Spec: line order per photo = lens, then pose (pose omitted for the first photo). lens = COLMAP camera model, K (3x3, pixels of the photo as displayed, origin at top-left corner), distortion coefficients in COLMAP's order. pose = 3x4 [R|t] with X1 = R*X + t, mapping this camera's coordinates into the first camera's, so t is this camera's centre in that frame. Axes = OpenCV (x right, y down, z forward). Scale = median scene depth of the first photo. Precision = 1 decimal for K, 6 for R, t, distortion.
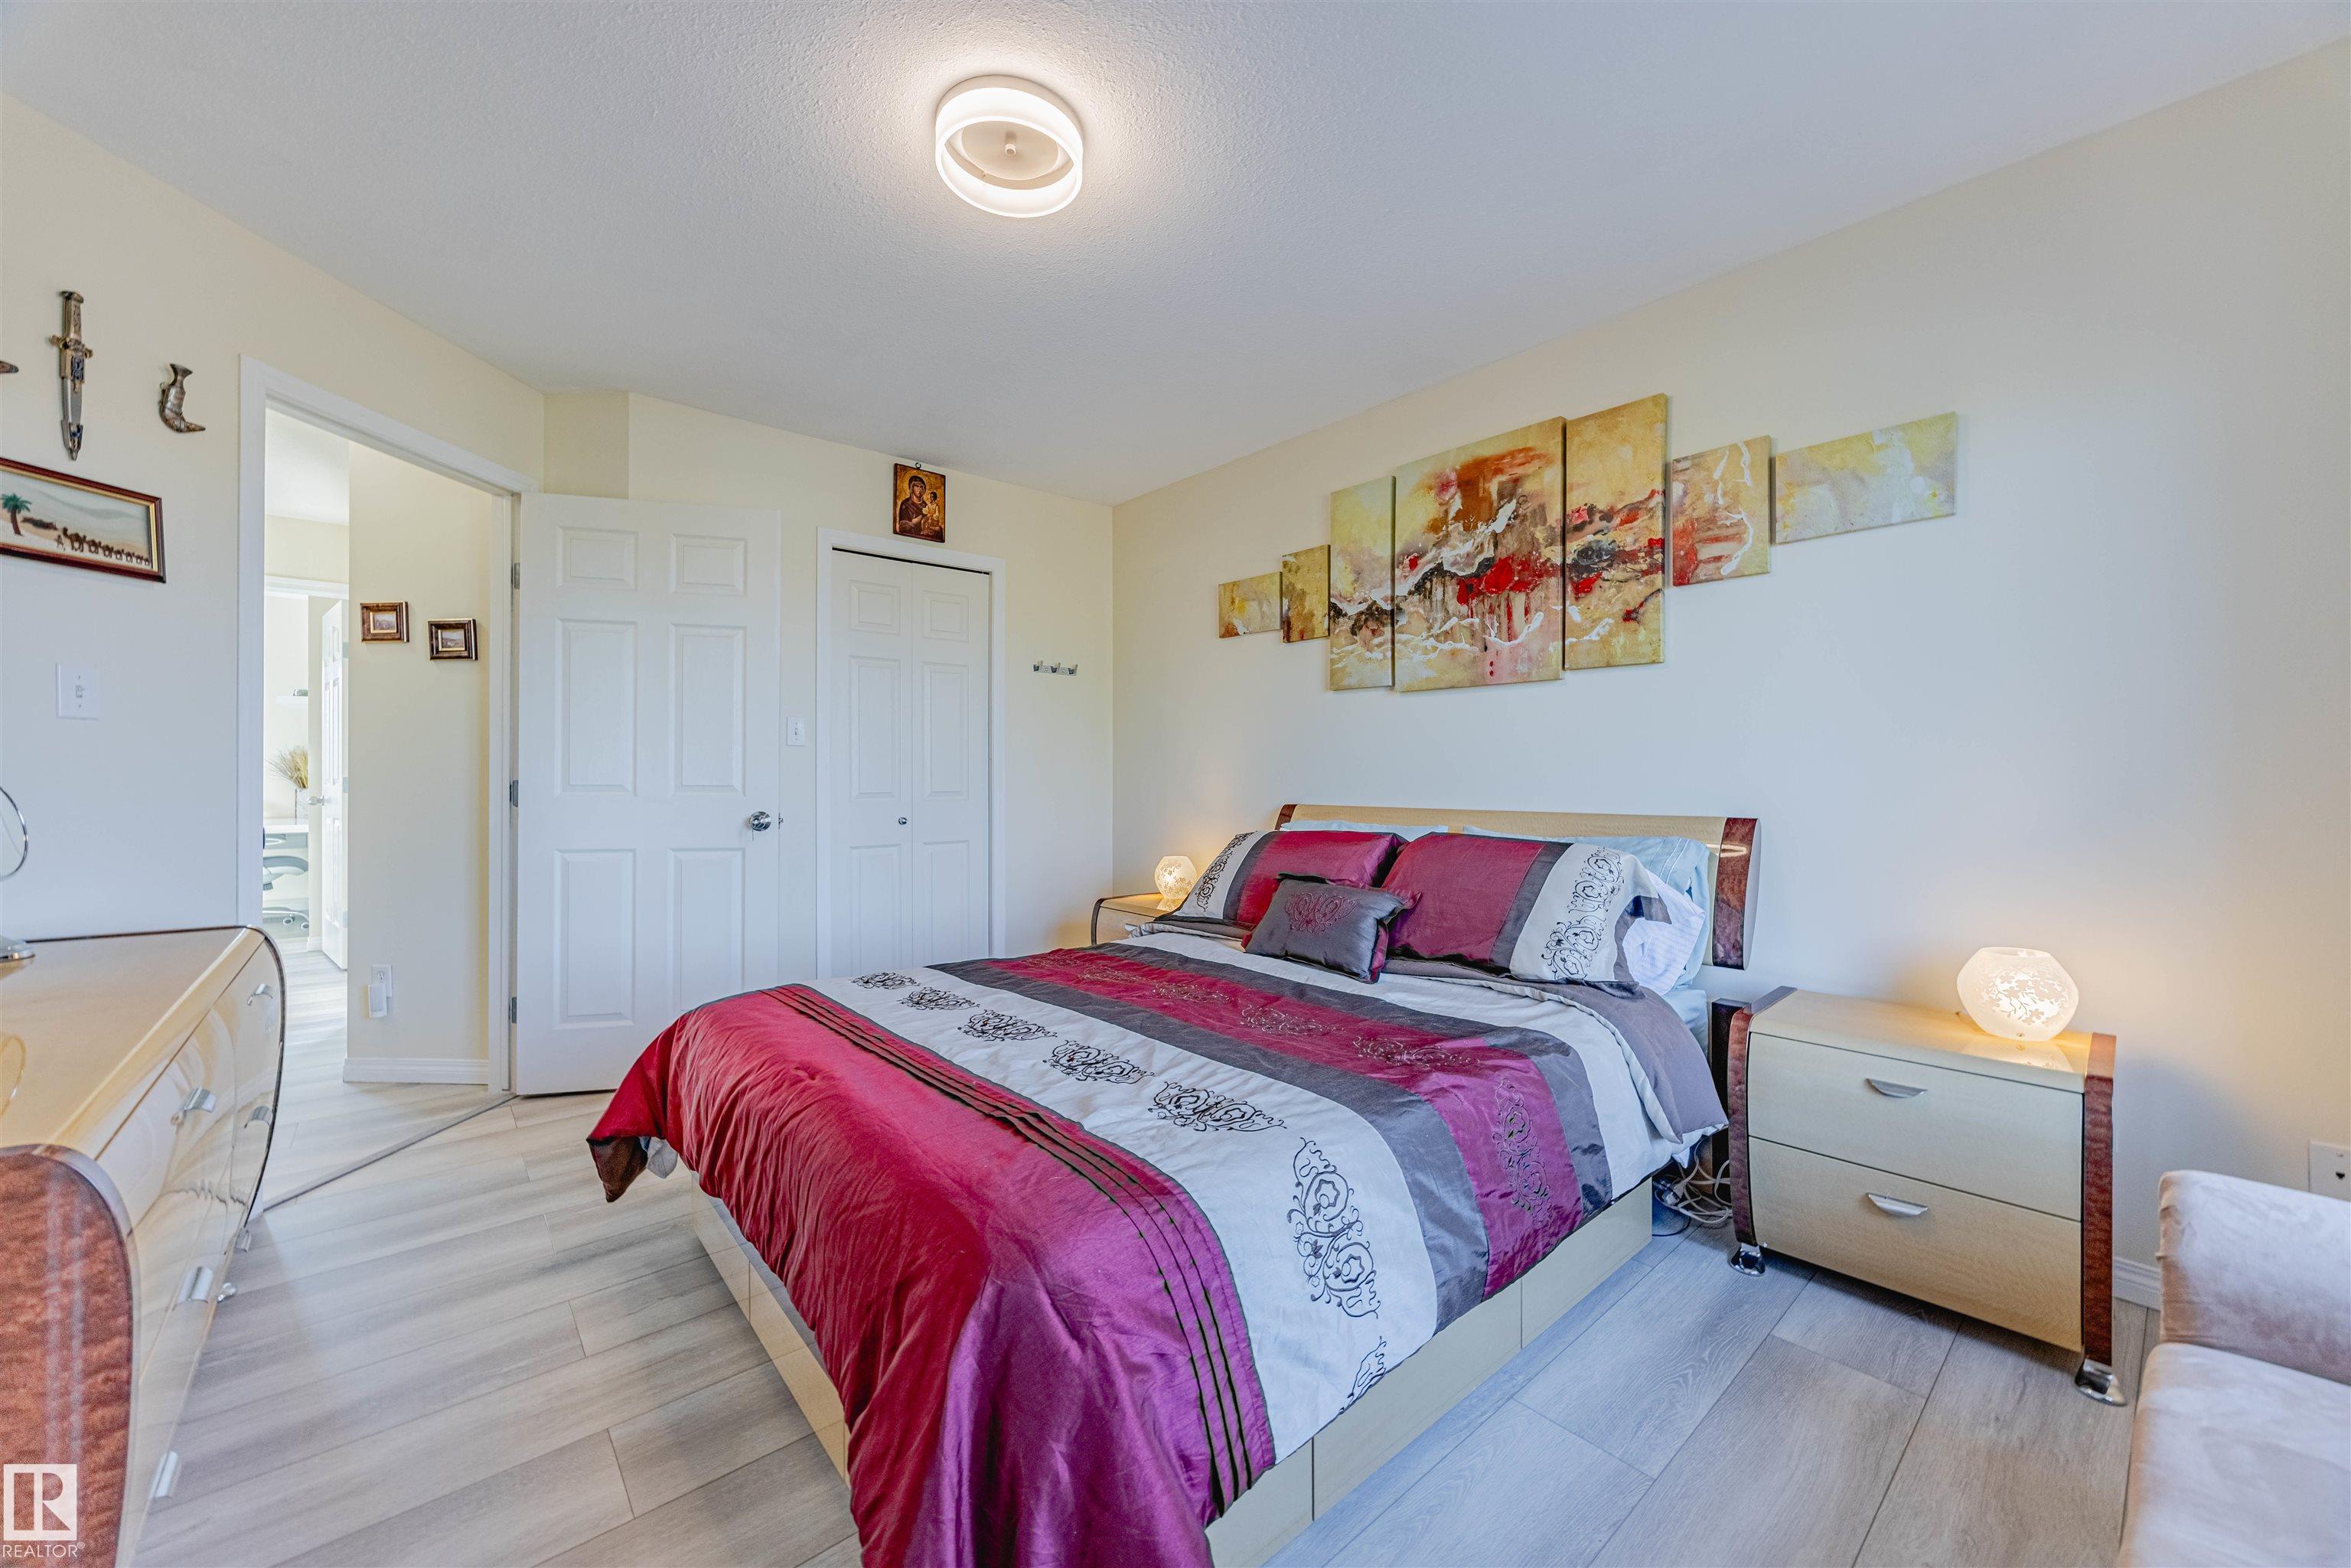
lens RADIAL K [[894.4, 0, 1184.0], [0, 894.4, 782.4], [0, 0, 1]] dist [0.003603, -0.002356]
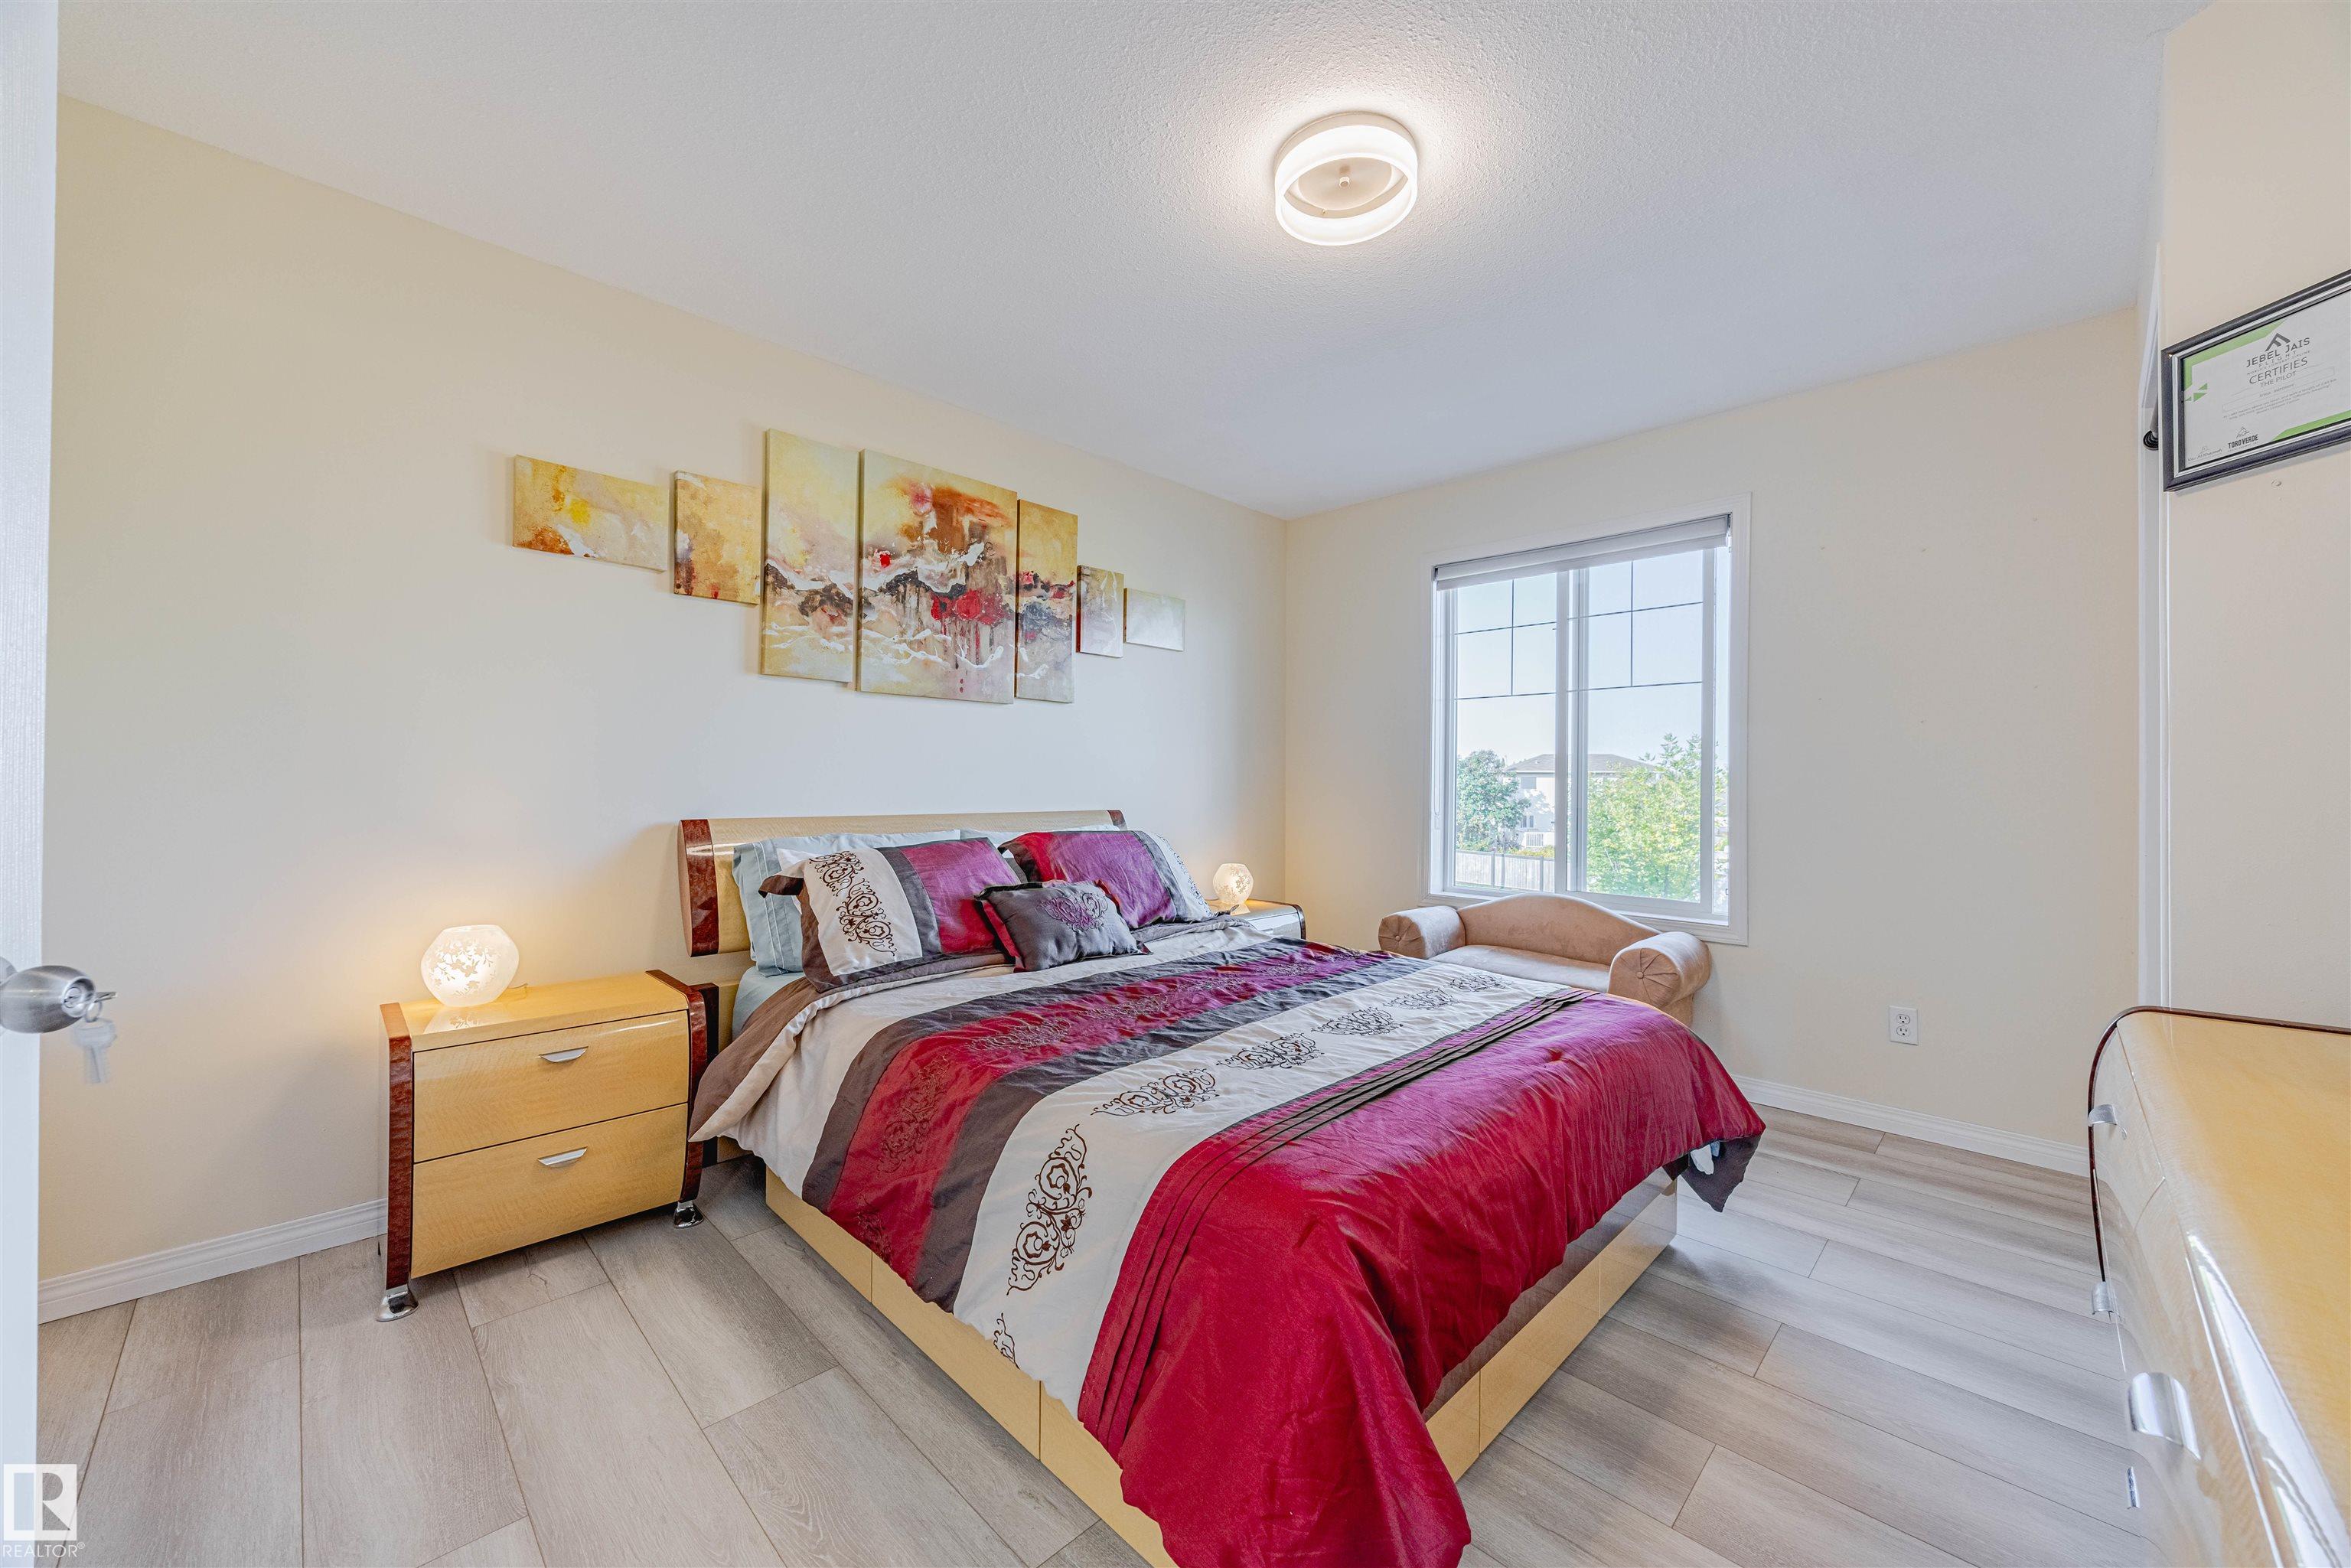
lens RADIAL K [[894.4, 0, 1184.0], [0, 894.4, 782.4], [0, 0, 1]] dist [0.003603, -0.002356]
pose [[-0.076833, -0.000951, 0.997043, -0.760166], [-0.000694, 0.999999, 0.000901, -0.008273], [-0.997044, -0.000623, -0.076834, 0.789679]]
